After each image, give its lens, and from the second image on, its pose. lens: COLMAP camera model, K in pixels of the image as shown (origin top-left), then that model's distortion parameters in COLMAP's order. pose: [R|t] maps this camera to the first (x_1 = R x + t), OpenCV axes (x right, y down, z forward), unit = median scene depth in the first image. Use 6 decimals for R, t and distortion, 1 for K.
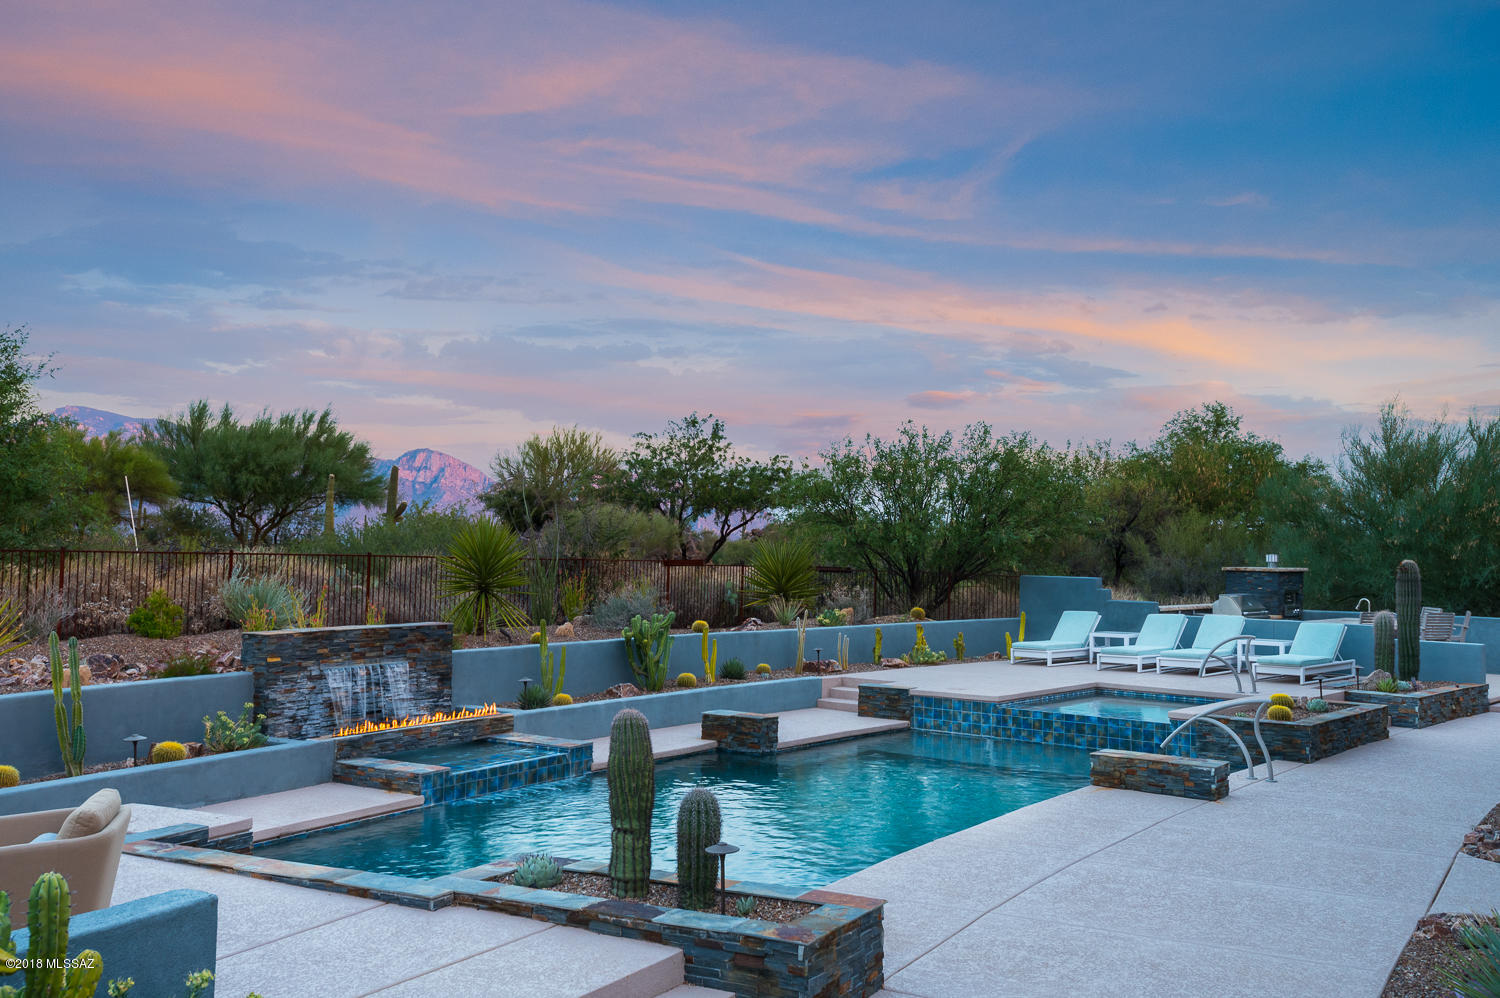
lens RADIAL K [[1406.1, 0, 751.9], [0, 1406.1, 503.1], [0, 0, 1]] dist [0.019668, 0.000000]
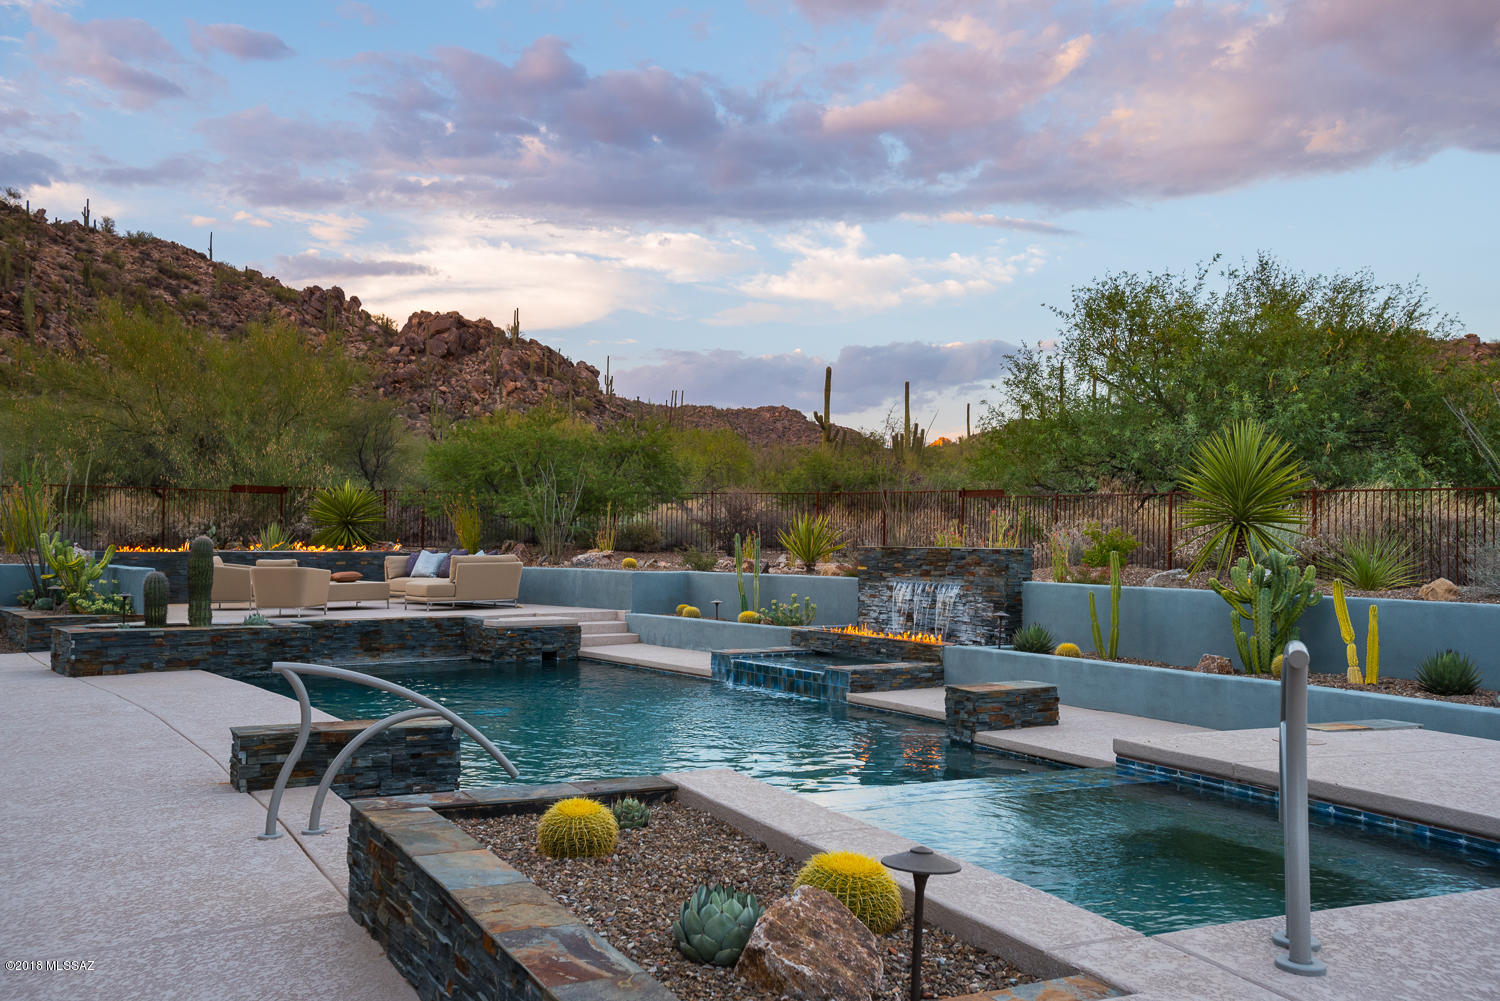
lens RADIAL K [[1248.2, 0, 748.0], [0, 1248.2, 500.5], [0, 0, 1]] dist [0.013660, 0.004781]
pose [[-0.404111, -0.051407, -0.913264, 0.637461], [0.006787, 0.998224, -0.059192, 0.108453], [0.914685, -0.030118, -0.403044, 1.256557]]
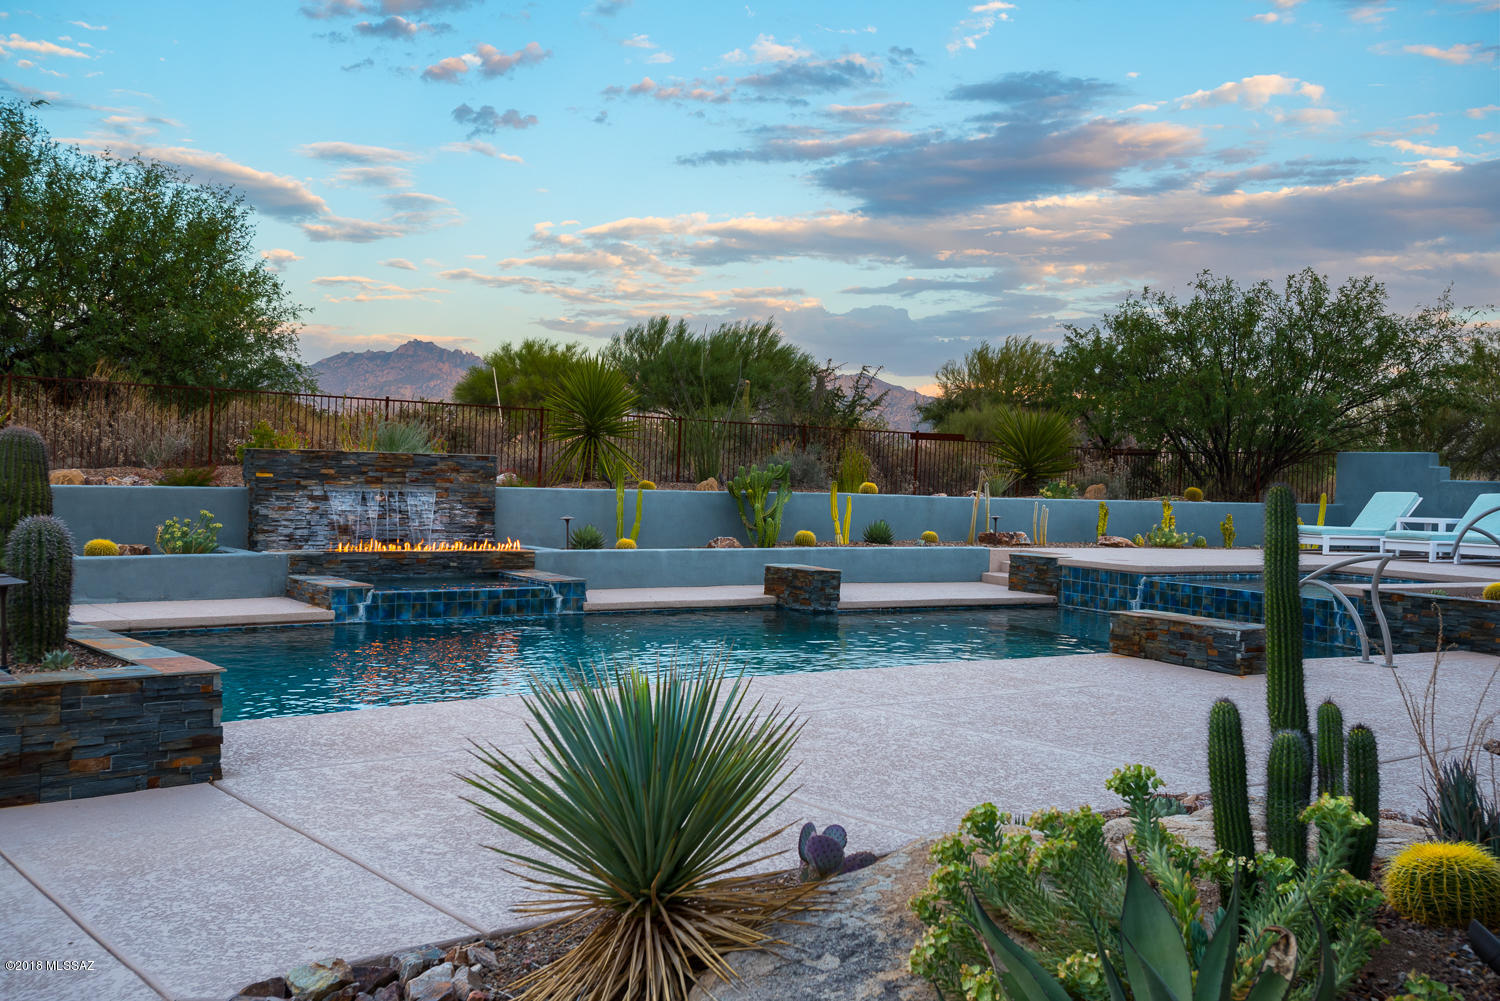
lens RADIAL K [[1406.1, 0, 752.0], [0, 1406.1, 495.2], [0, 0, 1]] dist [0.019668, 0.000000]
pose [[0.925748, 0.019002, -0.377662, 0.323487], [-0.004480, 0.999218, 0.039293, 0.079563], [0.378114, -0.034683, 0.925109, 0.205894]]
